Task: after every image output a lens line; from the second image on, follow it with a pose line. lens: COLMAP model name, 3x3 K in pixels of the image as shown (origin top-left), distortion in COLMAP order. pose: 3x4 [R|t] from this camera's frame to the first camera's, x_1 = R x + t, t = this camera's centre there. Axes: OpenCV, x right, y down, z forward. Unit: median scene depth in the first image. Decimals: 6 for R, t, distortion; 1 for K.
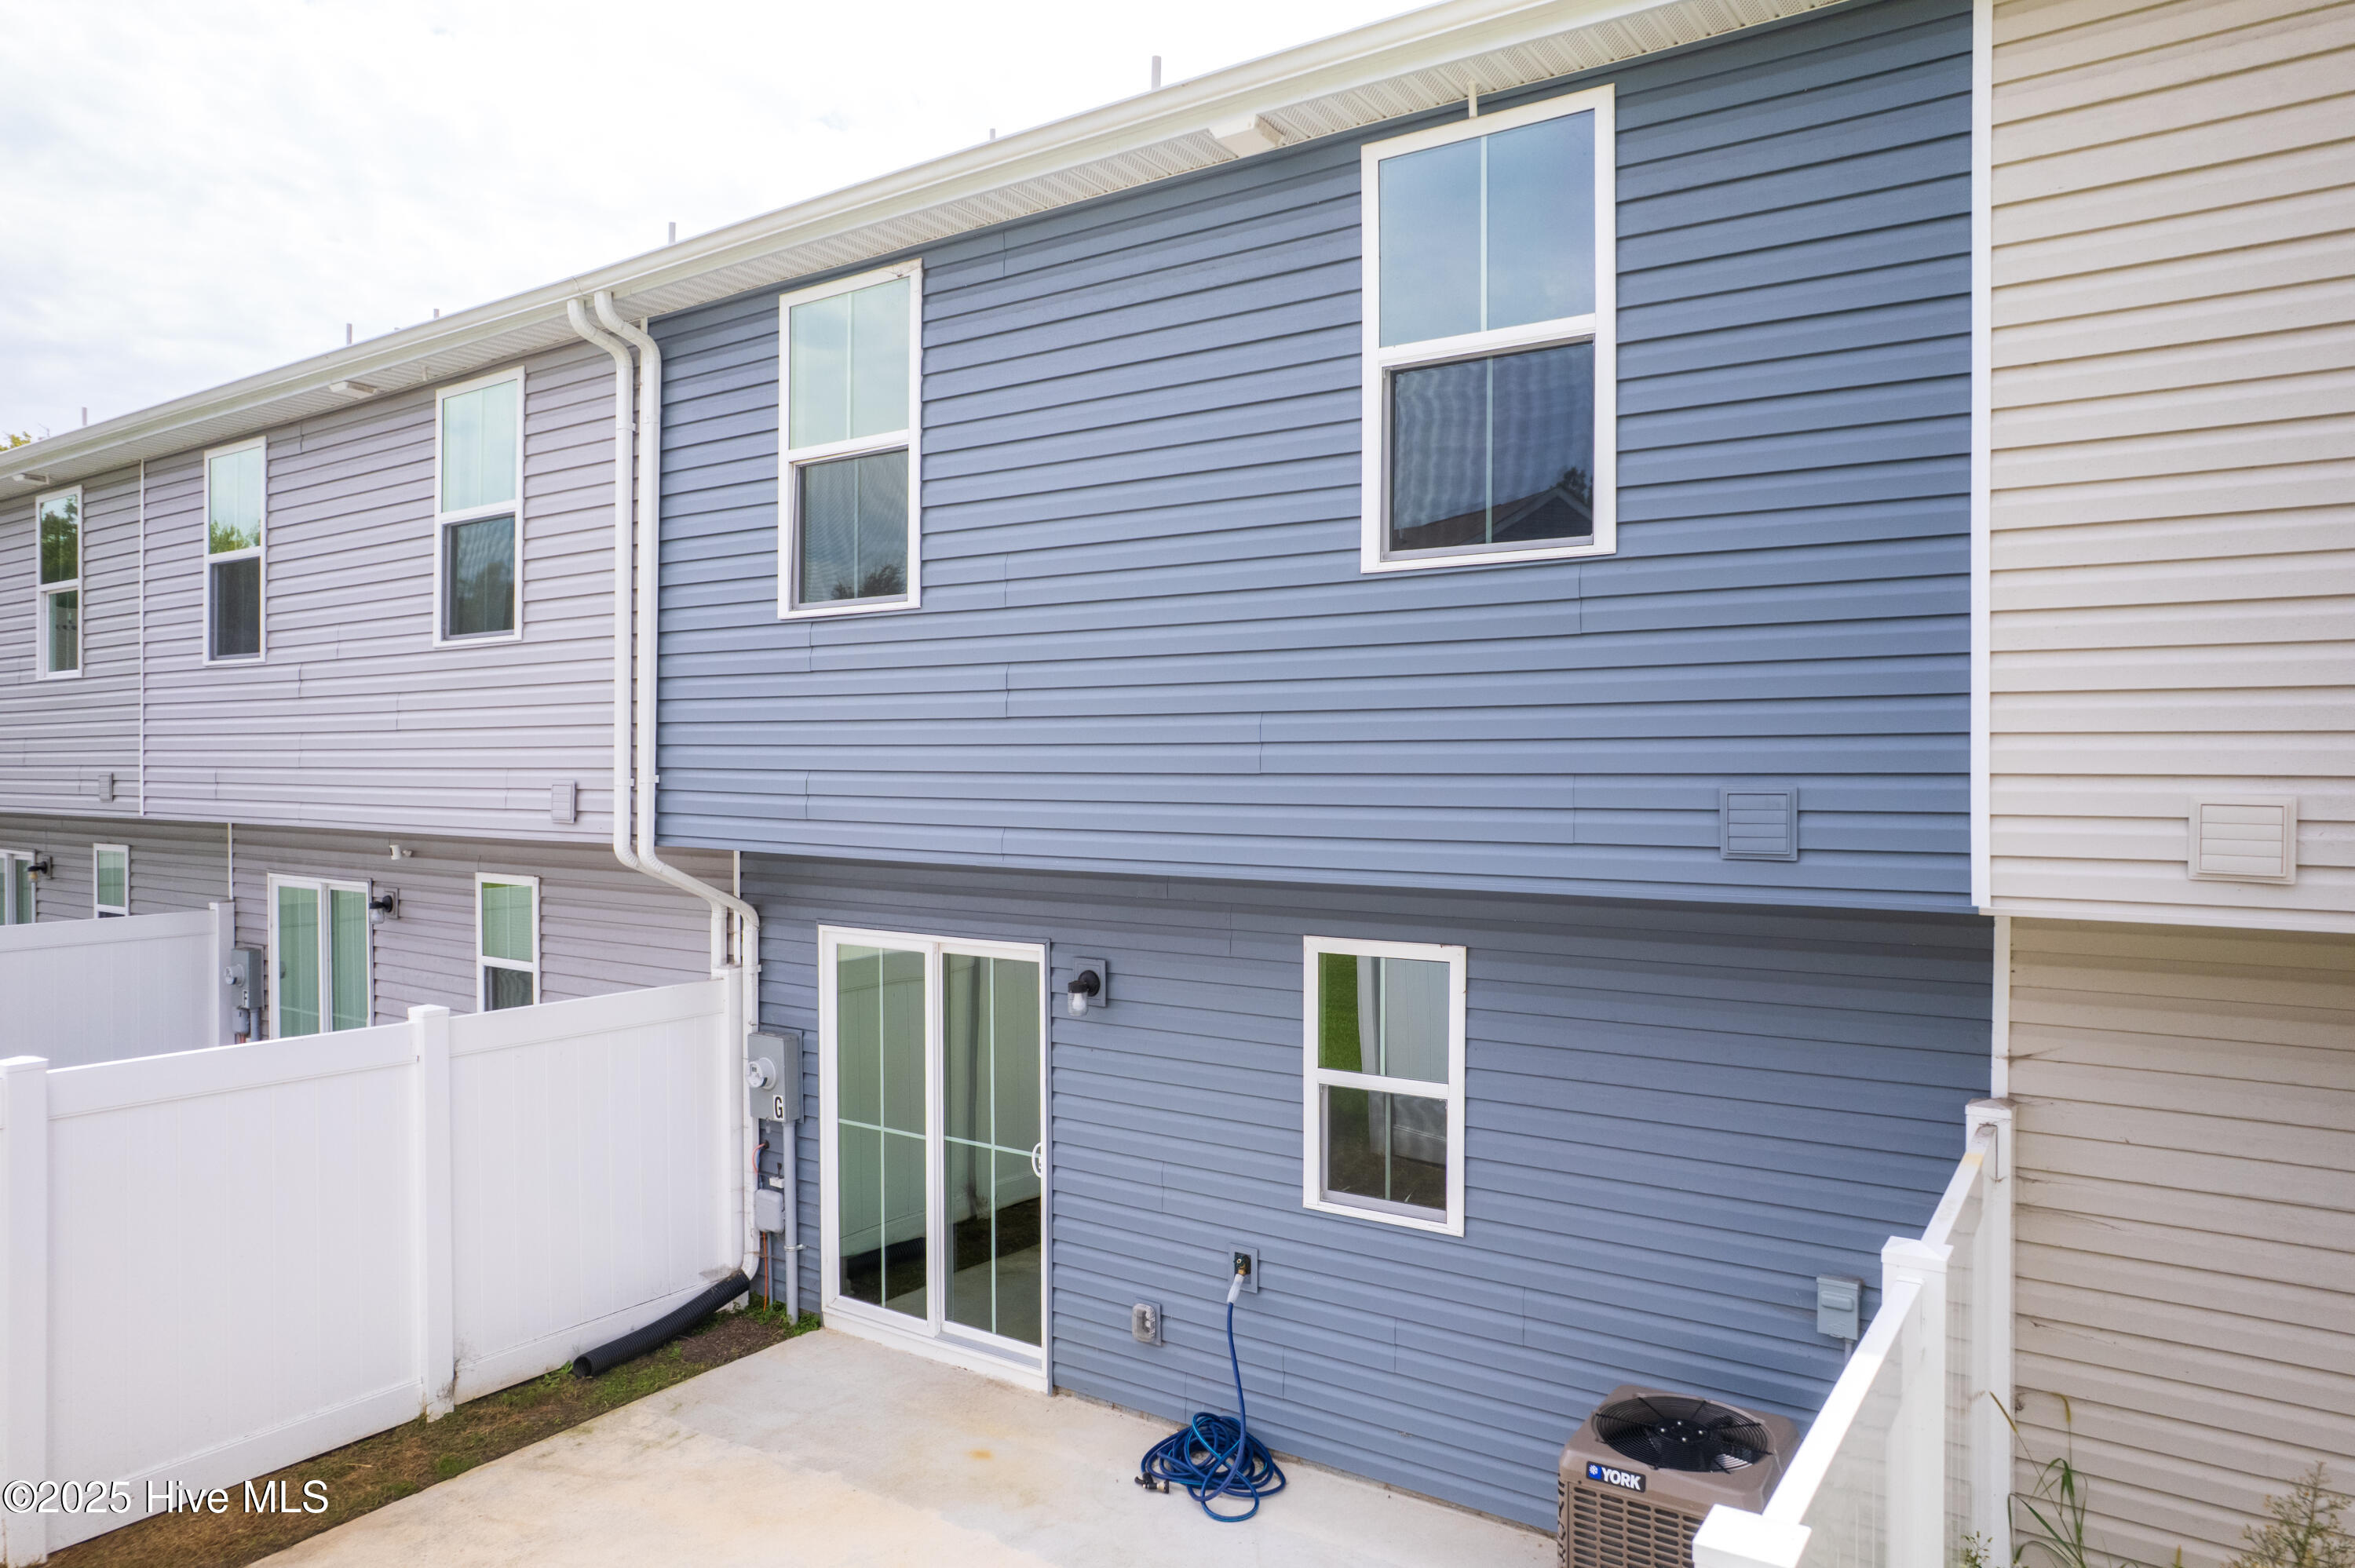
lens RADIAL K [[1527.5, 0, 1113.2], [0, 1527.5, 764.0], [0, 0, 1]] dist [-0.057987, 0.027365]
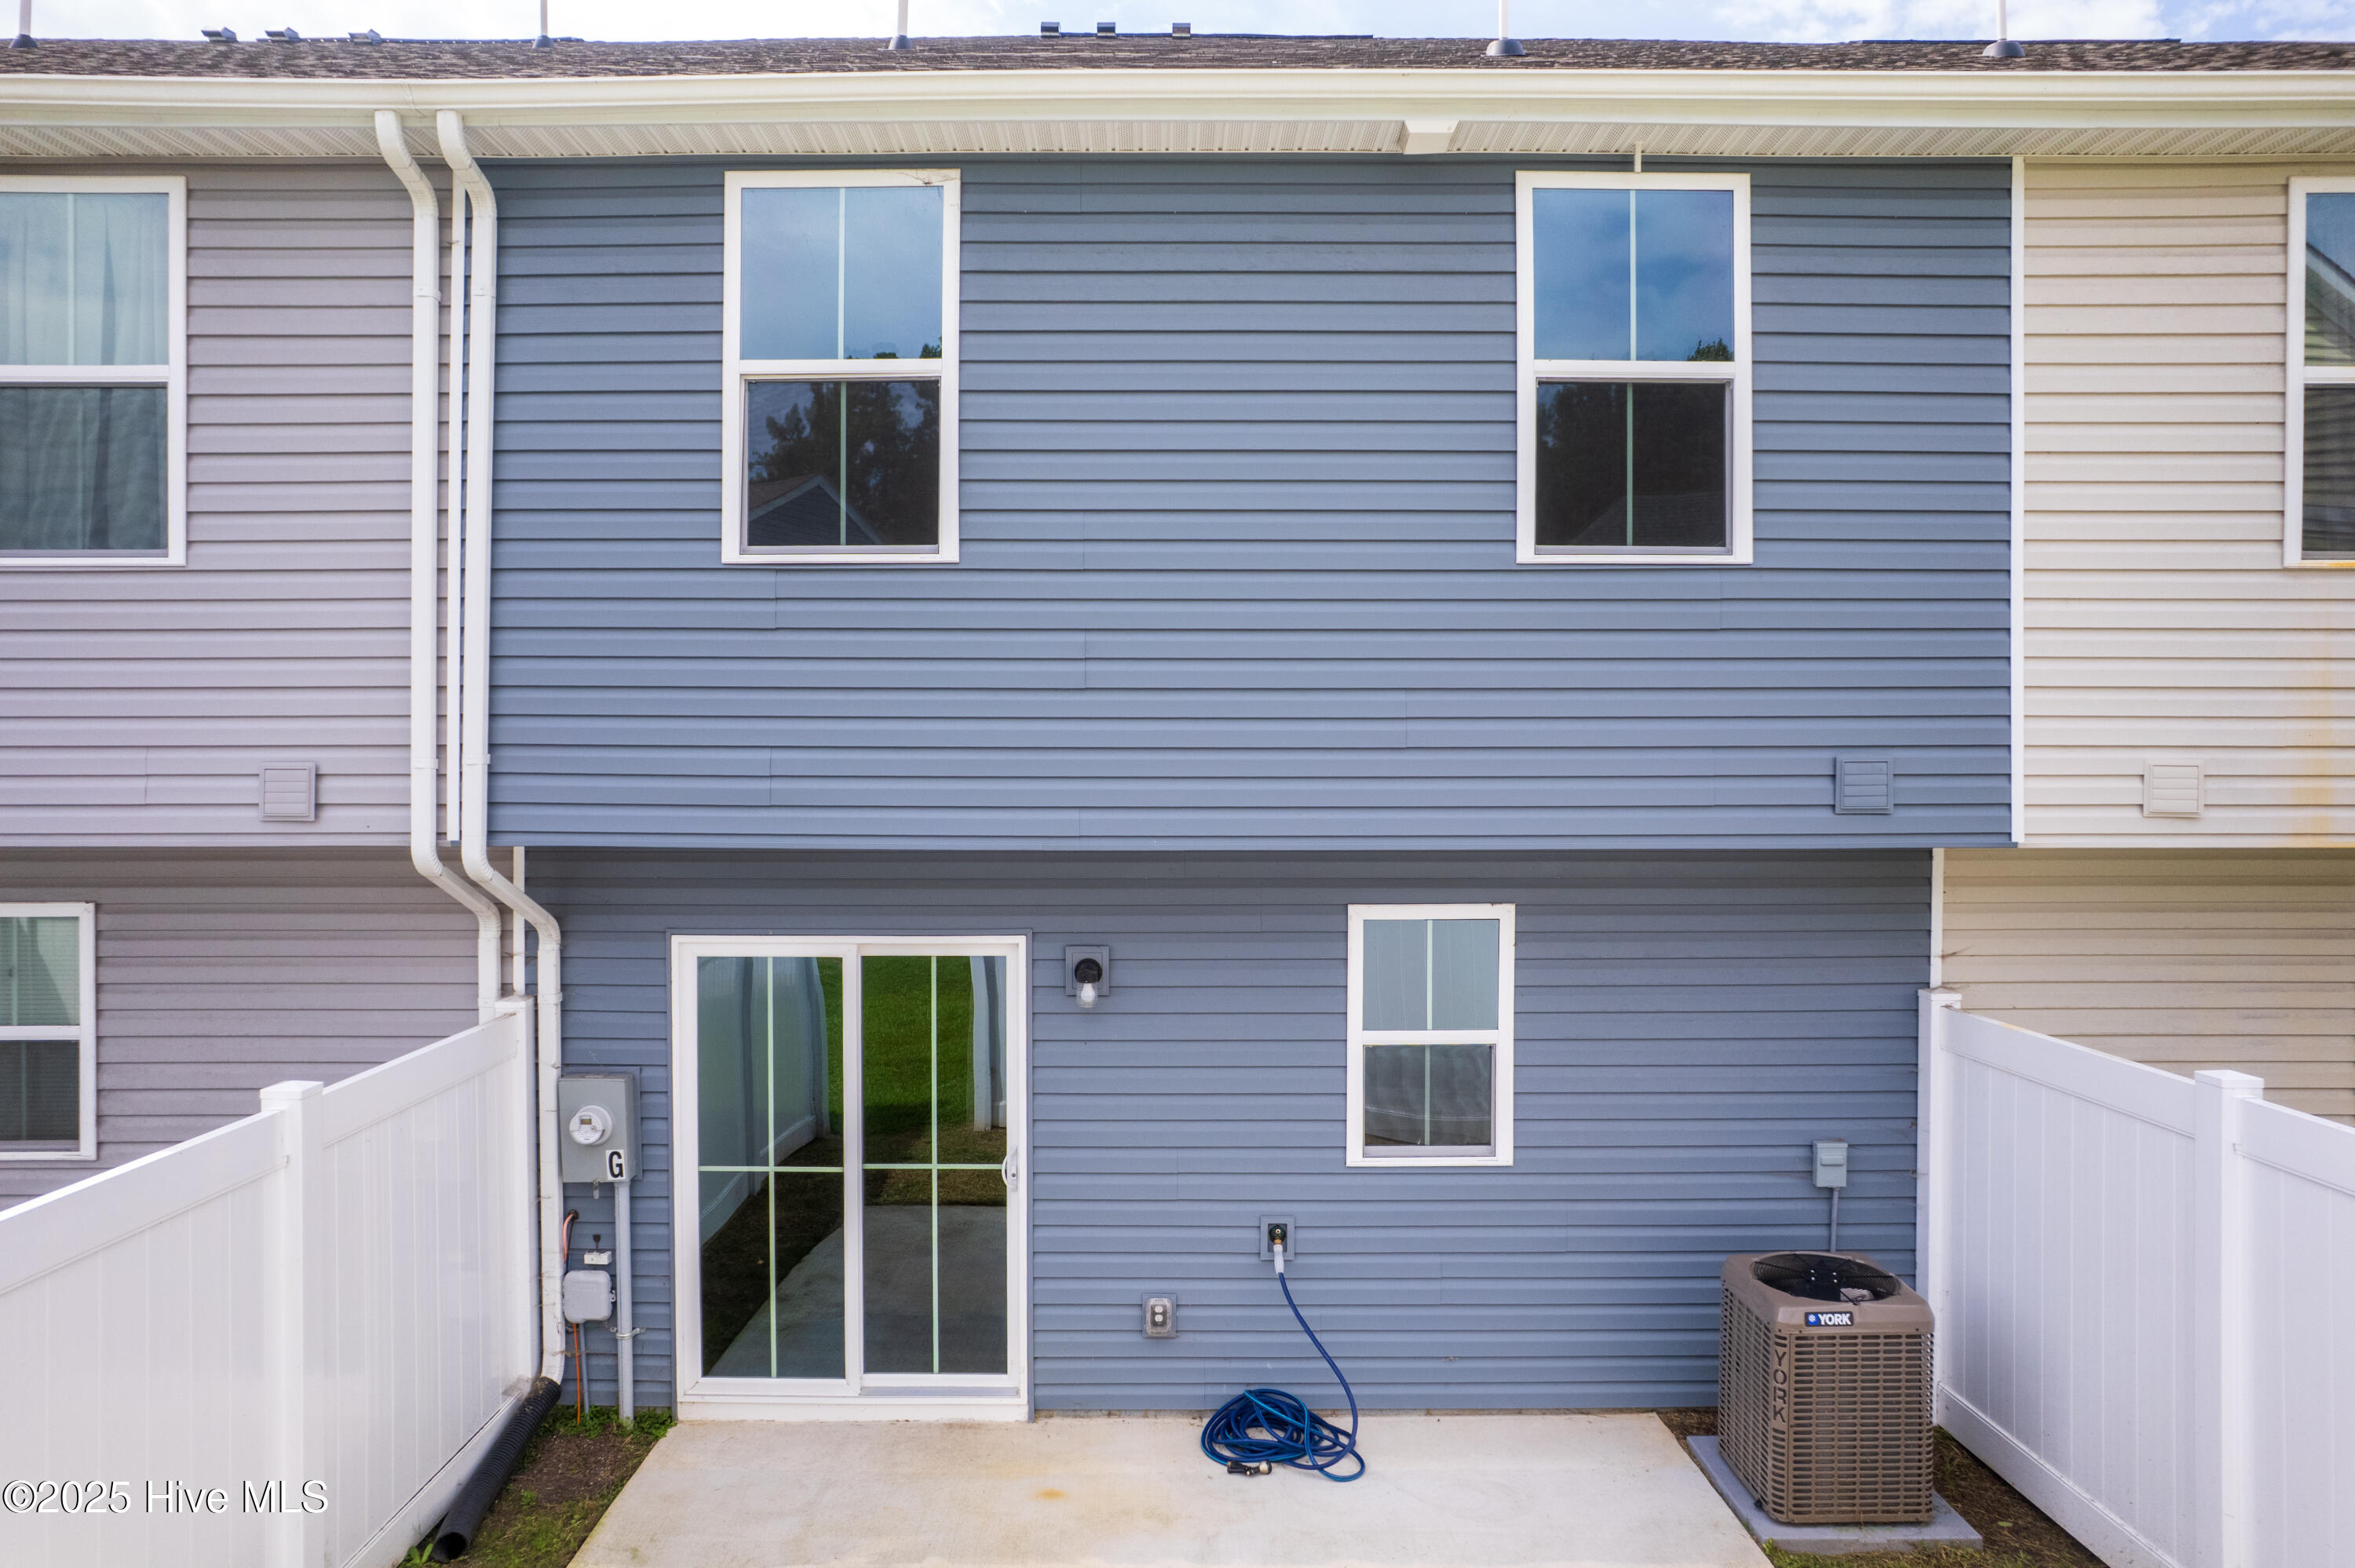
lens RADIAL K [[1527.5, 0, 1113.2], [0, 1527.5, 764.0], [0, 0, 1]] dist [-0.057987, 0.027365]
pose [[0.817523, -0.000595, 0.575895, -0.559824], [0.000485, 1.000000, 0.000345, 0.014277], [-0.575895, -0.000003, 0.817523, 0.222652]]
